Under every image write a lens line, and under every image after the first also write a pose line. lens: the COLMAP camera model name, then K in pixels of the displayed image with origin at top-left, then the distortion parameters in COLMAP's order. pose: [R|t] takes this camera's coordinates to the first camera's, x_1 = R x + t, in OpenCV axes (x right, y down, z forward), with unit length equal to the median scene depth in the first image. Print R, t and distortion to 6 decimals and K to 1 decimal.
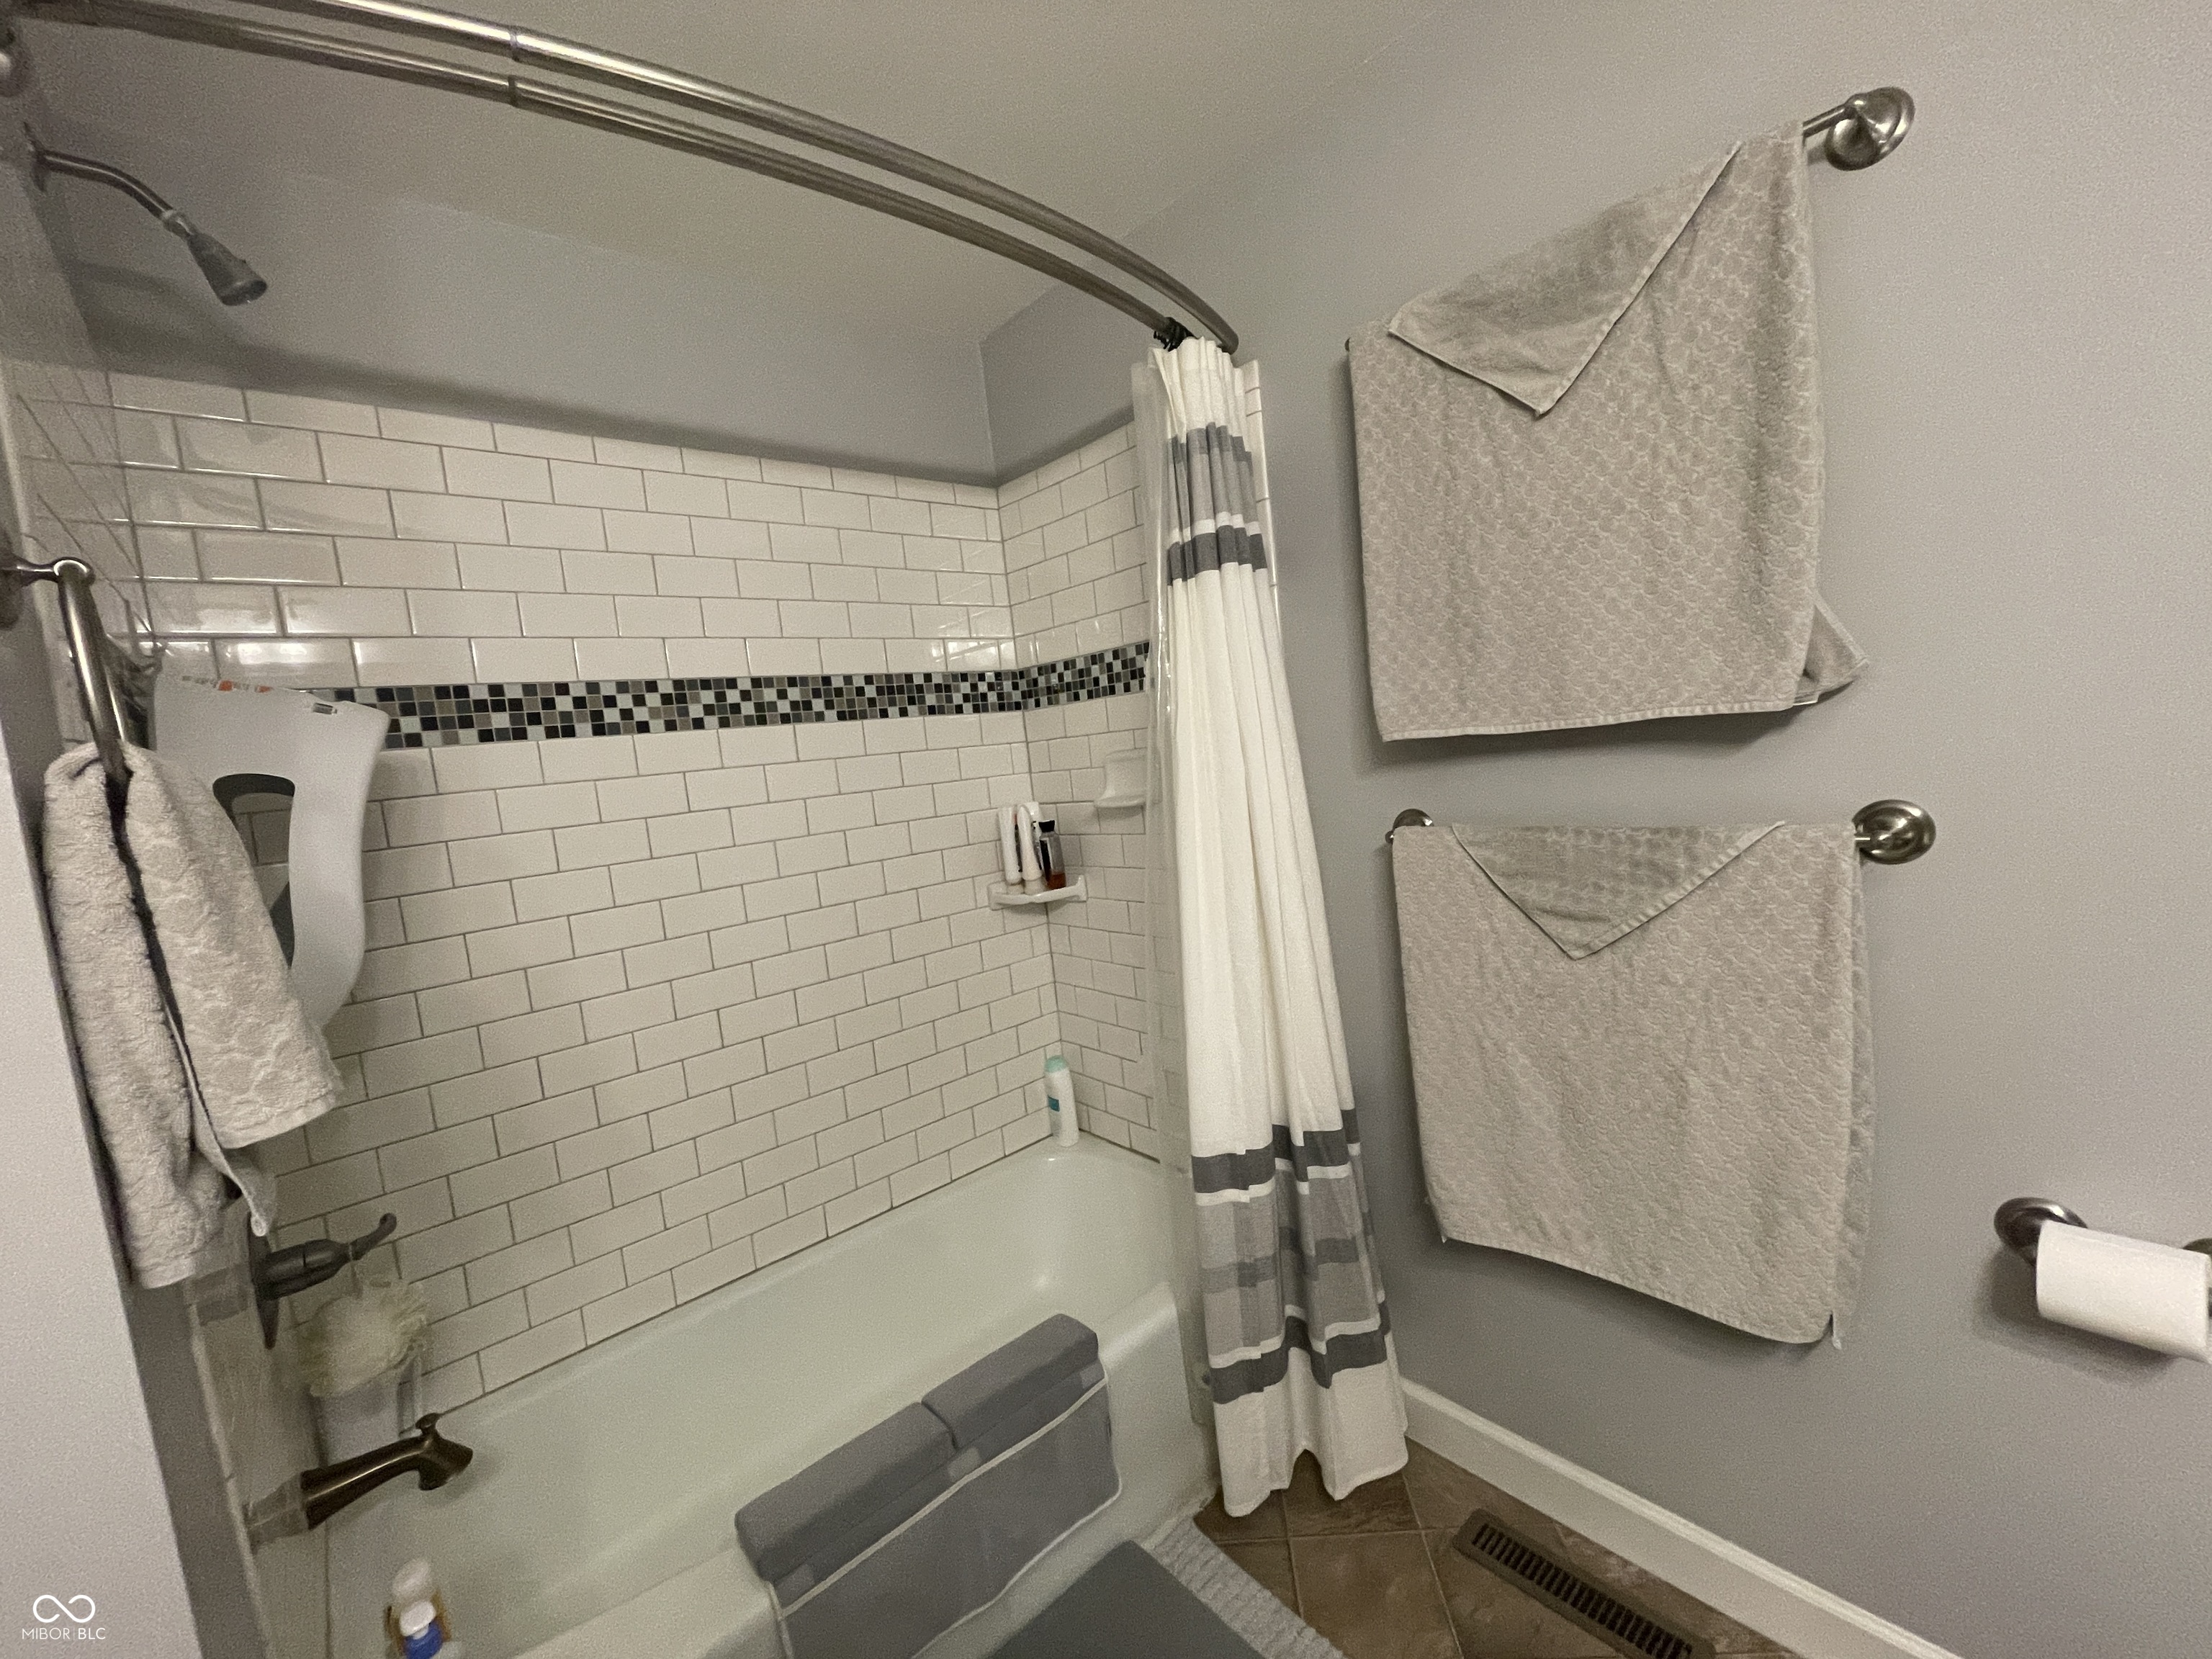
lens RADIAL K [[897.8, 0, 1106.2], [0, 897.8, 825.2], [0, 0, 1]] dist [-0.001707, 0.000119]
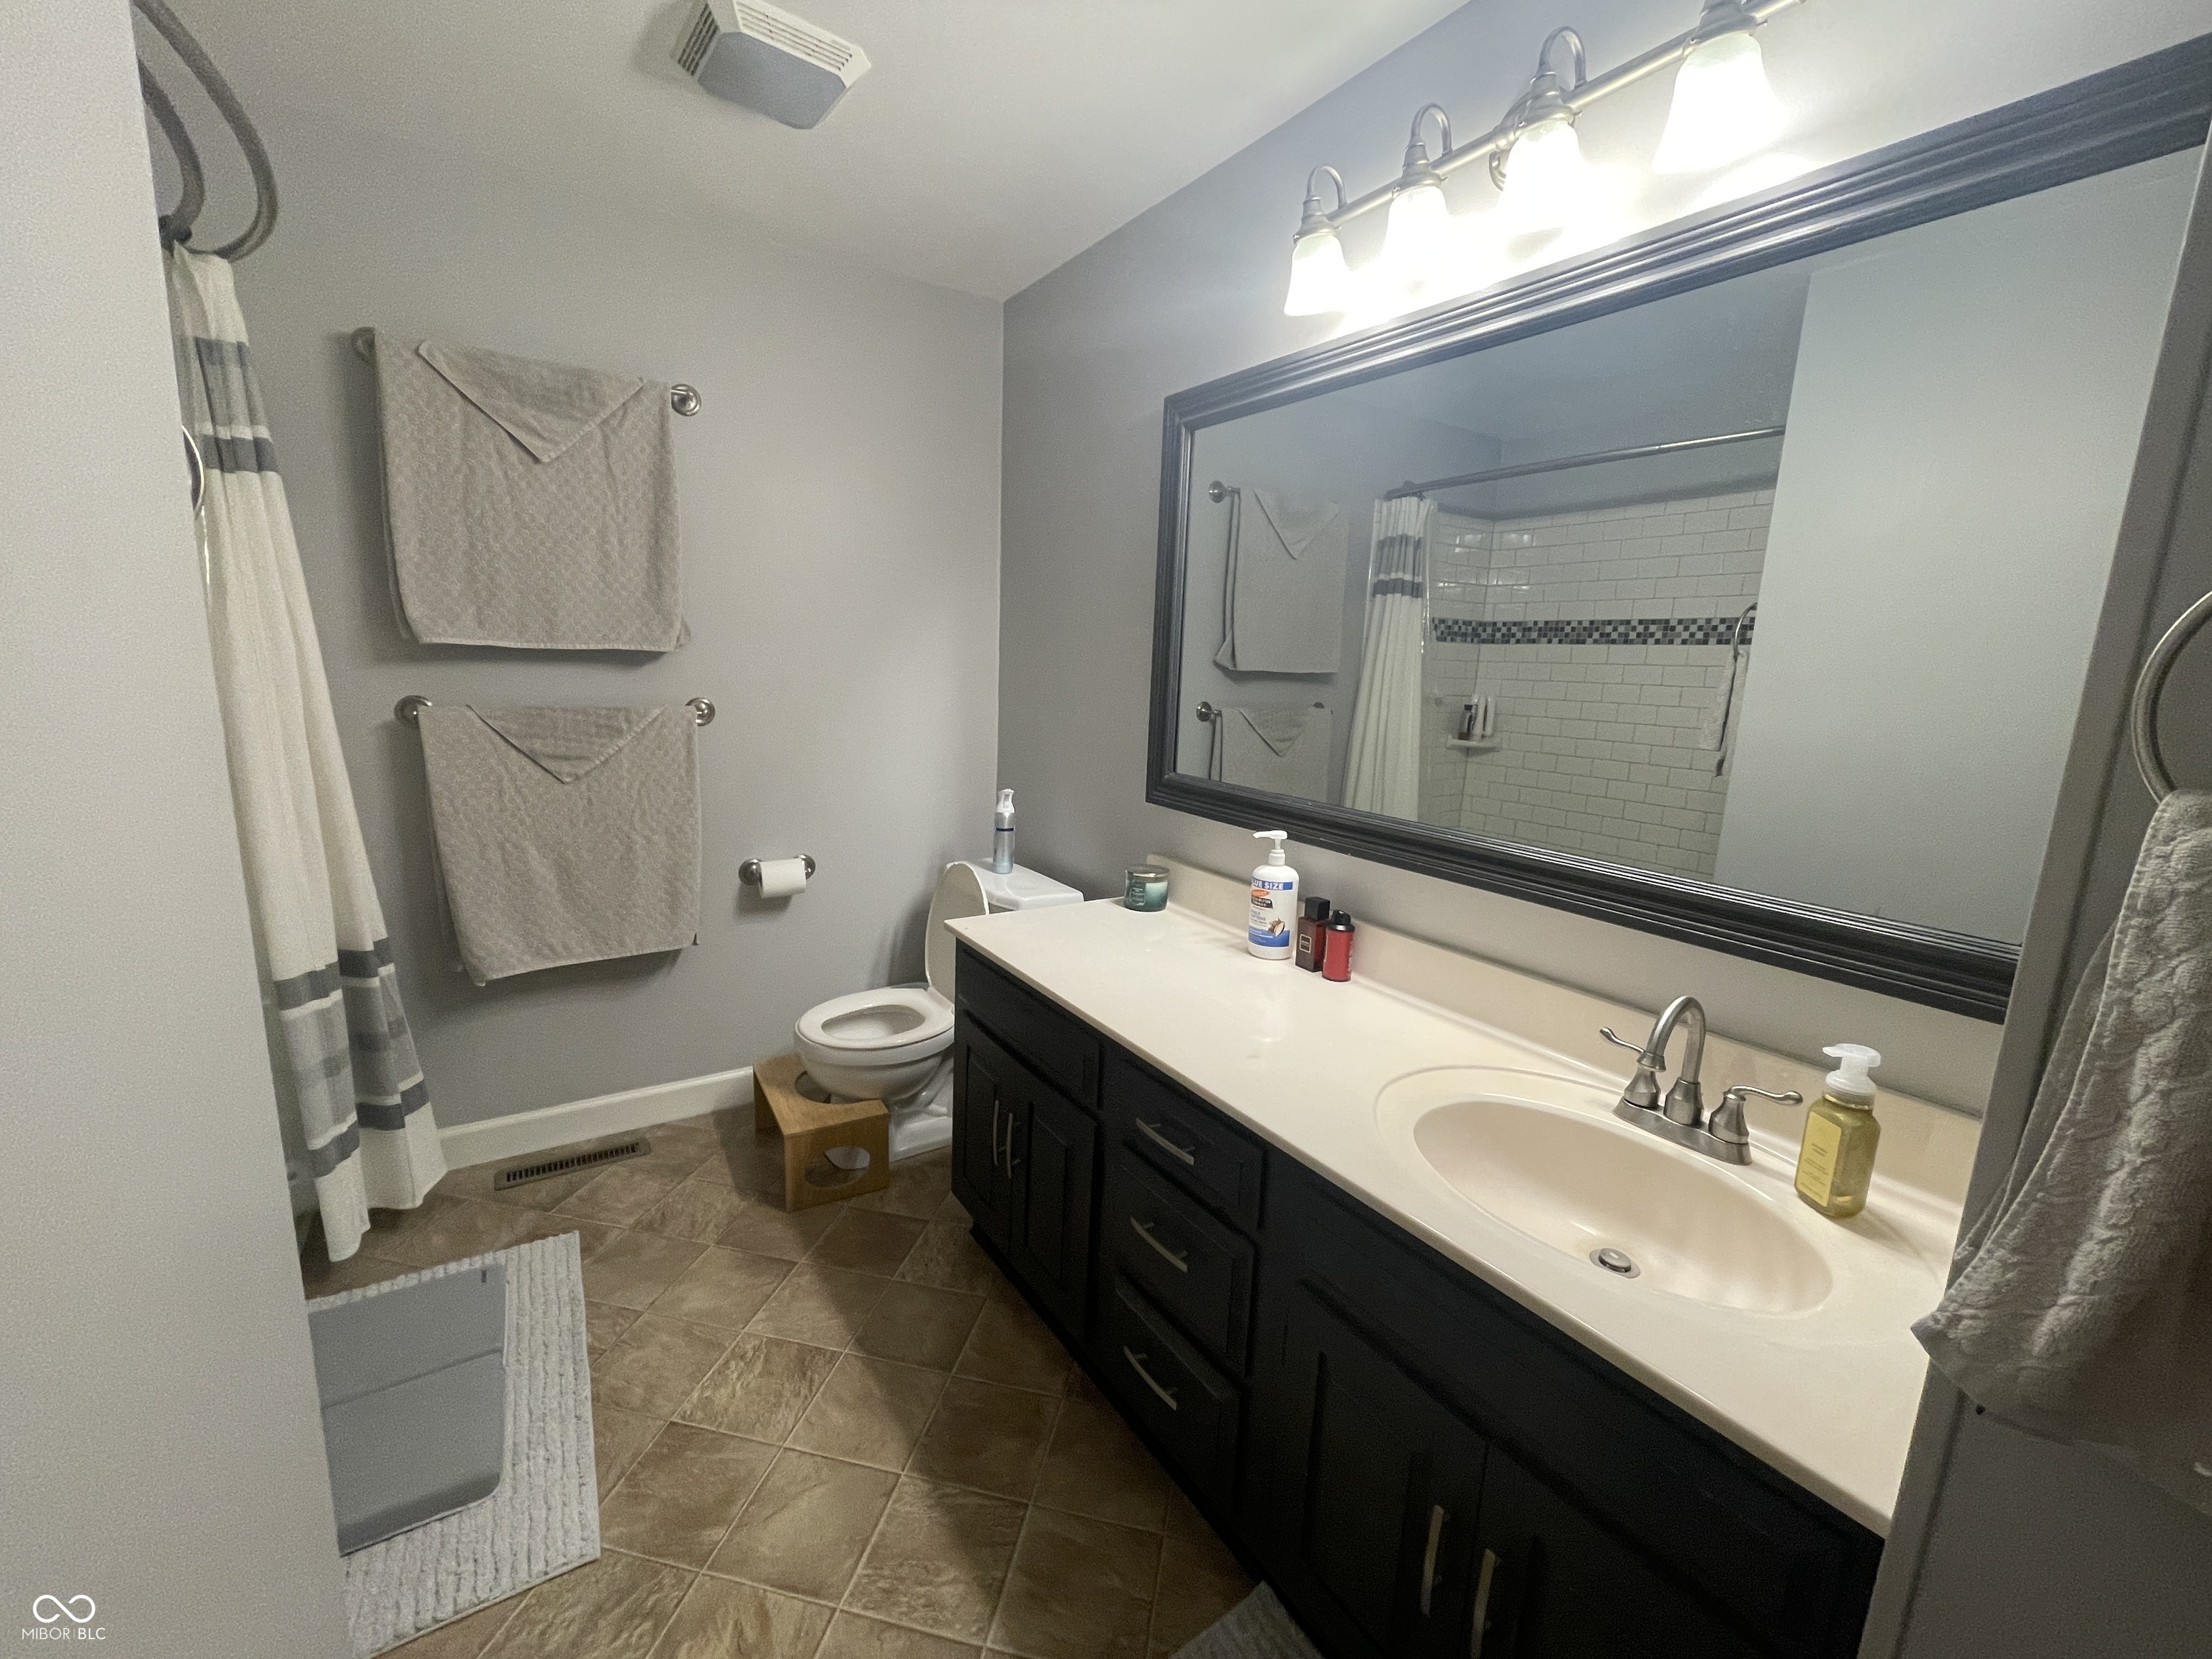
lens RADIAL K [[897.8, 0, 1103.1], [0, 897.8, 826.4], [0, 0, 1]] dist [-0.001707, 0.000119]
pose [[0.128410, -0.067166, 0.989444, -1.060947], [0.040074, 0.997240, 0.062494, 0.164141], [-0.990911, 0.031626, 0.130747, -0.253845]]
